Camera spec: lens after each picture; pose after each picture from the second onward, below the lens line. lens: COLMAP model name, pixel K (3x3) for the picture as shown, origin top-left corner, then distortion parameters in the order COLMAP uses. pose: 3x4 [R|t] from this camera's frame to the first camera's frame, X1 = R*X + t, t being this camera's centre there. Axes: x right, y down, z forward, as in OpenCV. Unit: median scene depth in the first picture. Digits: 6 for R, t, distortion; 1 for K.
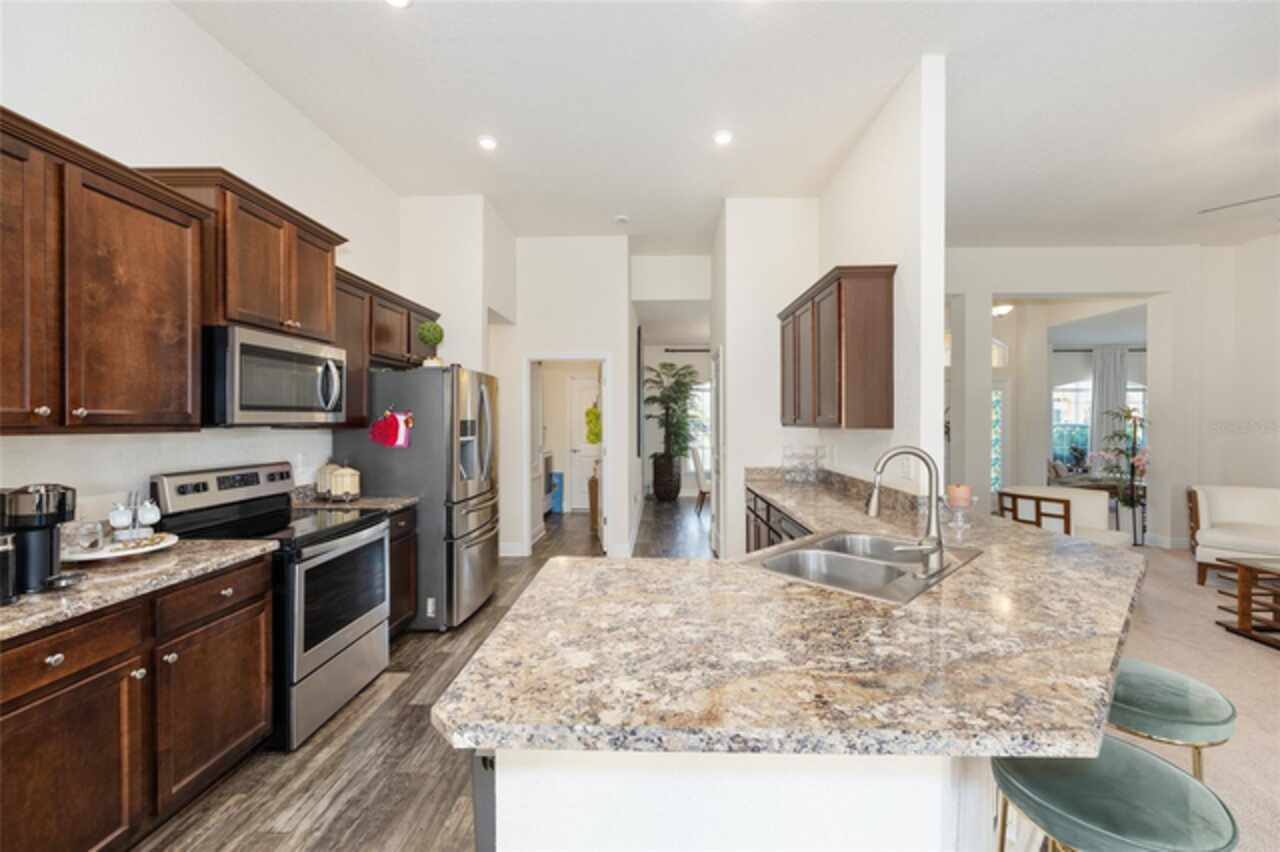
lens RADIAL K [[516.0, 0, 640.0], [0, 516.0, 426.0], [0, 0, 1]] dist [-0.000780, -0.000019]
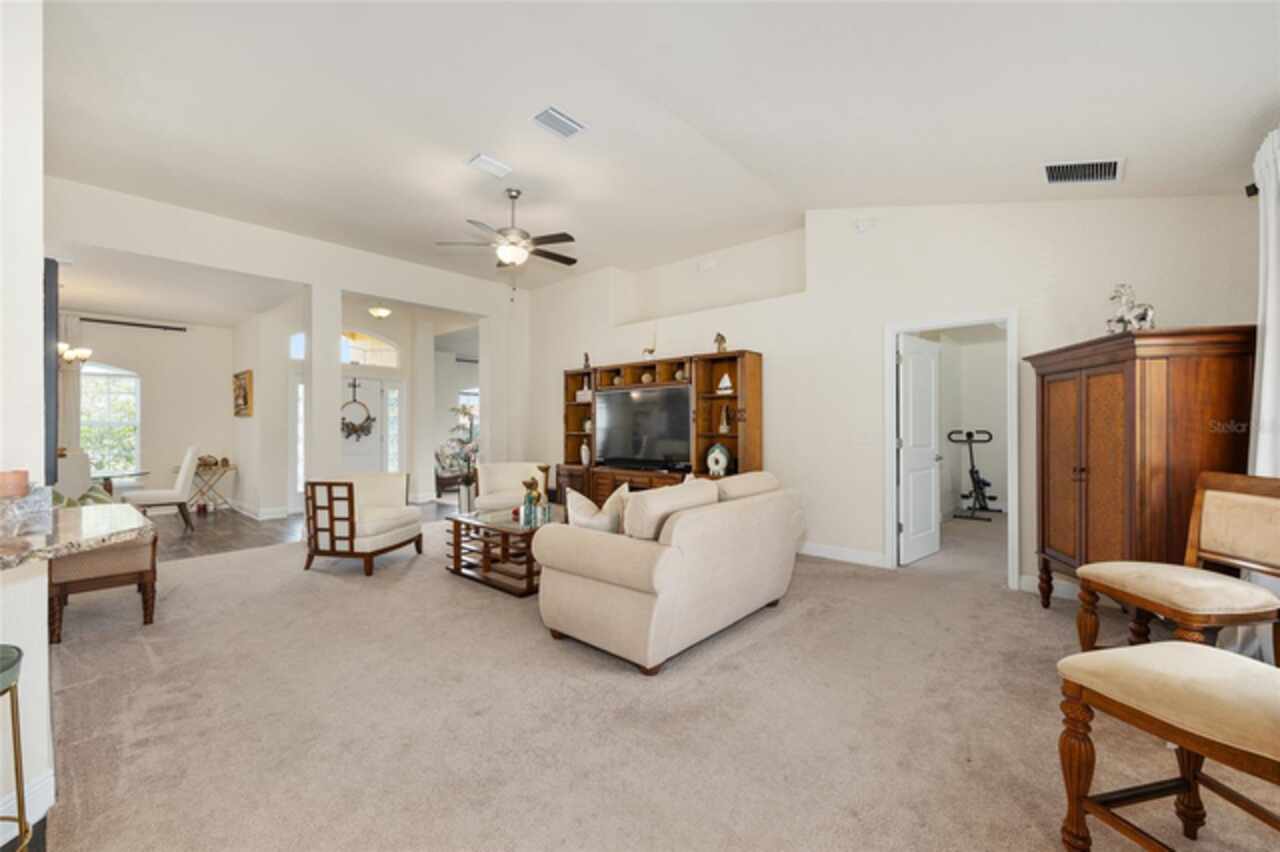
lens RADIAL K [[516.0, 0, 640.0], [0, 516.0, 426.0], [0, 0, 1]] dist [-0.000780, -0.000019]
pose [[0.644878, 0.001507, 0.764284, 0.716324], [0.007776, 0.999933, -0.008532, 0.070932], [-0.764246, 0.011445, 0.644823, -0.281592]]
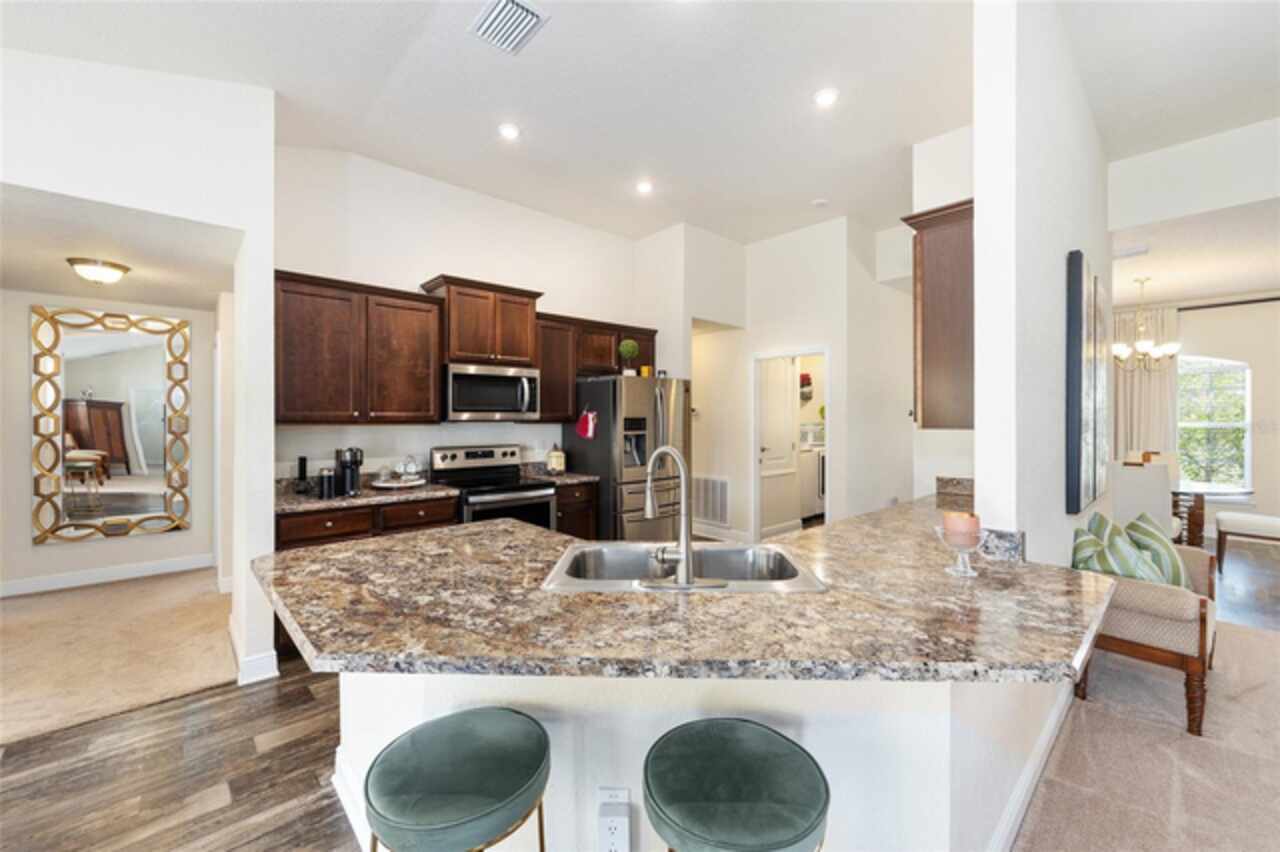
lens RADIAL K [[518.5, 0, 642.4], [0, 518.5, 418.8], [0, 0, 1]] dist [-0.000094, 0.000095]
pose [[0.698321, 0.000026, -0.715784, 0.913160], [-0.005608, 0.999970, -0.005435, -0.002589], [0.715762, 0.007809, 0.698300, 0.251847]]
